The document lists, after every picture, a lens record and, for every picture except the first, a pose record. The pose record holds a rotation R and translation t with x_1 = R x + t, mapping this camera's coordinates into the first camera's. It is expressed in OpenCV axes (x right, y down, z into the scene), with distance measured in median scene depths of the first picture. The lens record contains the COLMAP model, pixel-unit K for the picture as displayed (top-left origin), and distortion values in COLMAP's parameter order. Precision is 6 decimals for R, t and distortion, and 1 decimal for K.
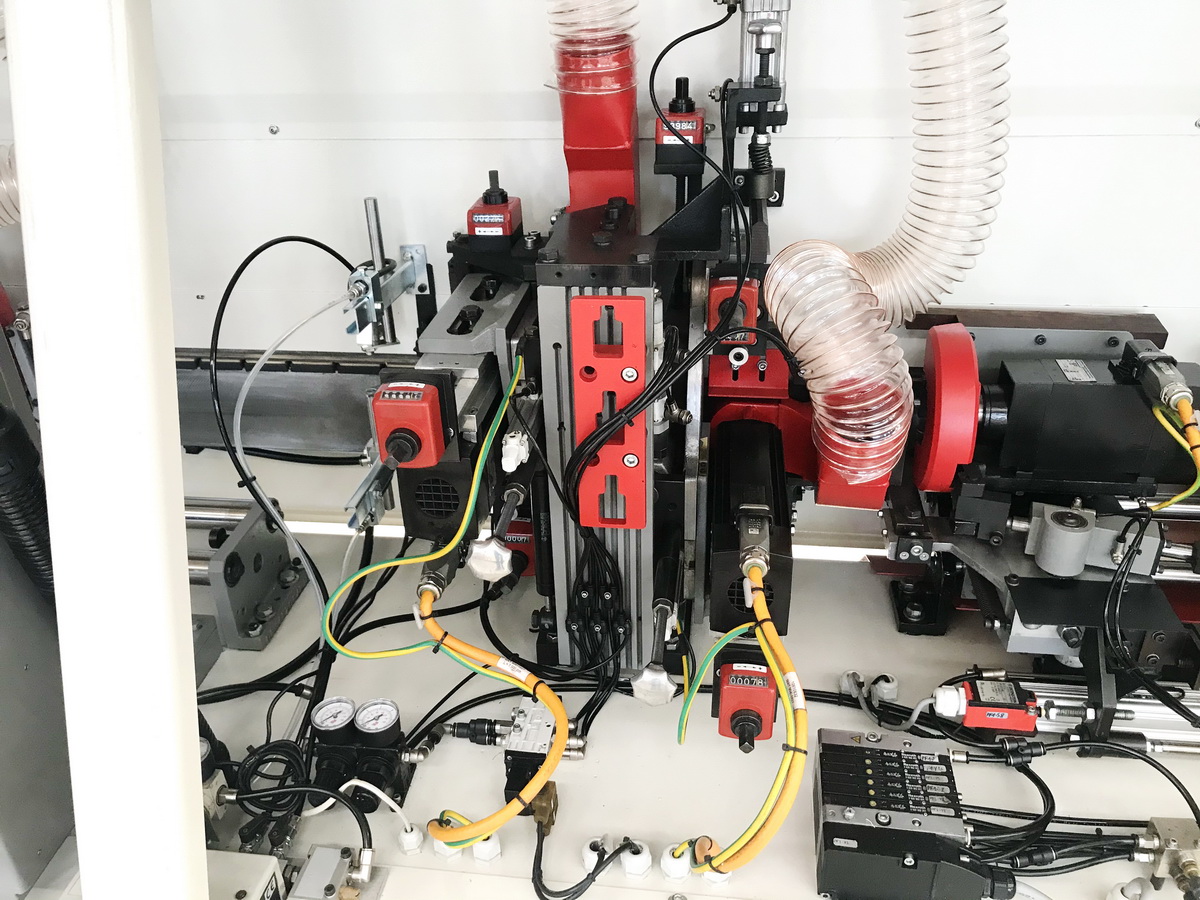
lens RADIAL K [[976.8, 0, 600.0], [0, 976.8, 450.0], [0, 0, 1]] dist [-0.001964, 0.007588]
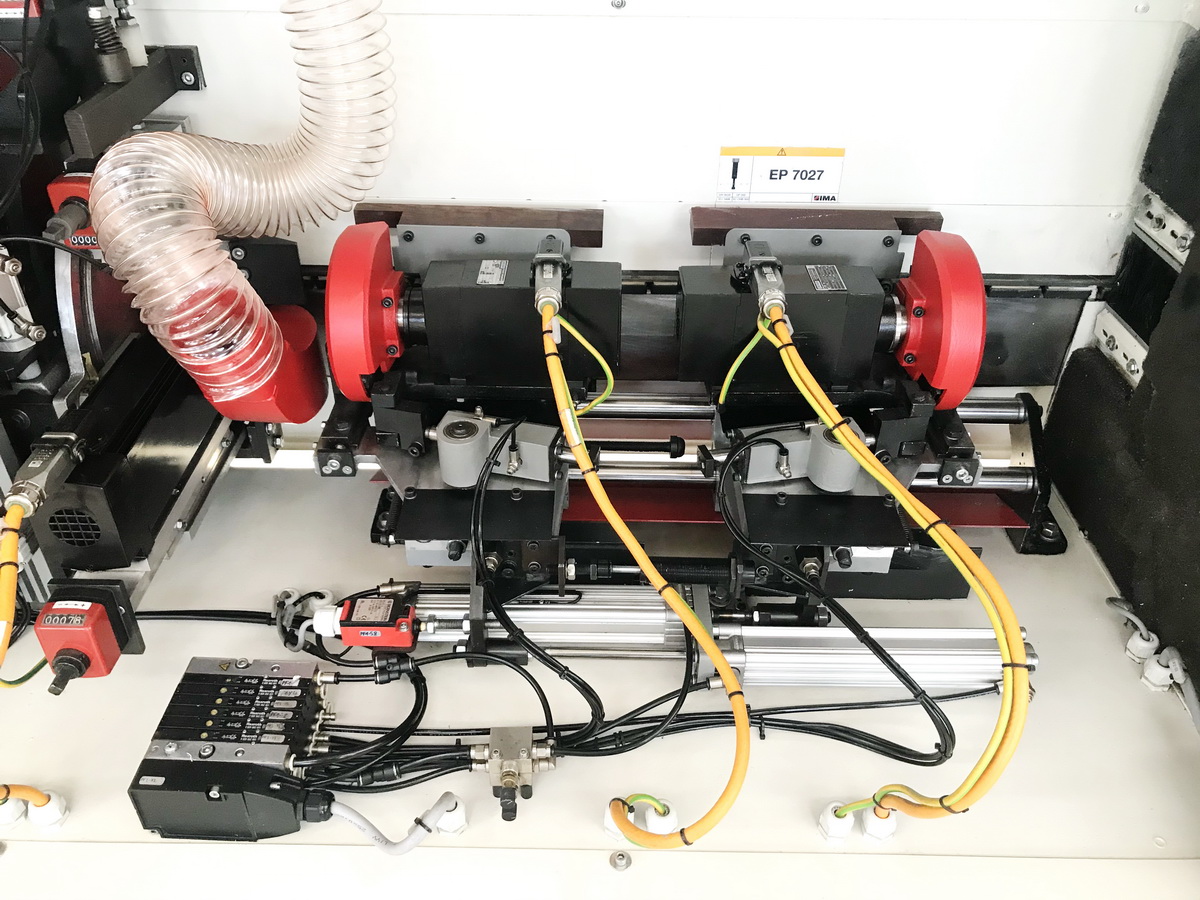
lens RADIAL K [[981.9, 0, 596.4], [0, 981.9, 443.7], [0, 0, 1]] dist [0.054599, -0.074698]
pose [[0.992295, -0.040046, 0.117251, 0.529949], [0.025767, 0.992335, 0.120861, -0.032116], [-0.121192, -0.116908, 0.985720, 0.017165]]
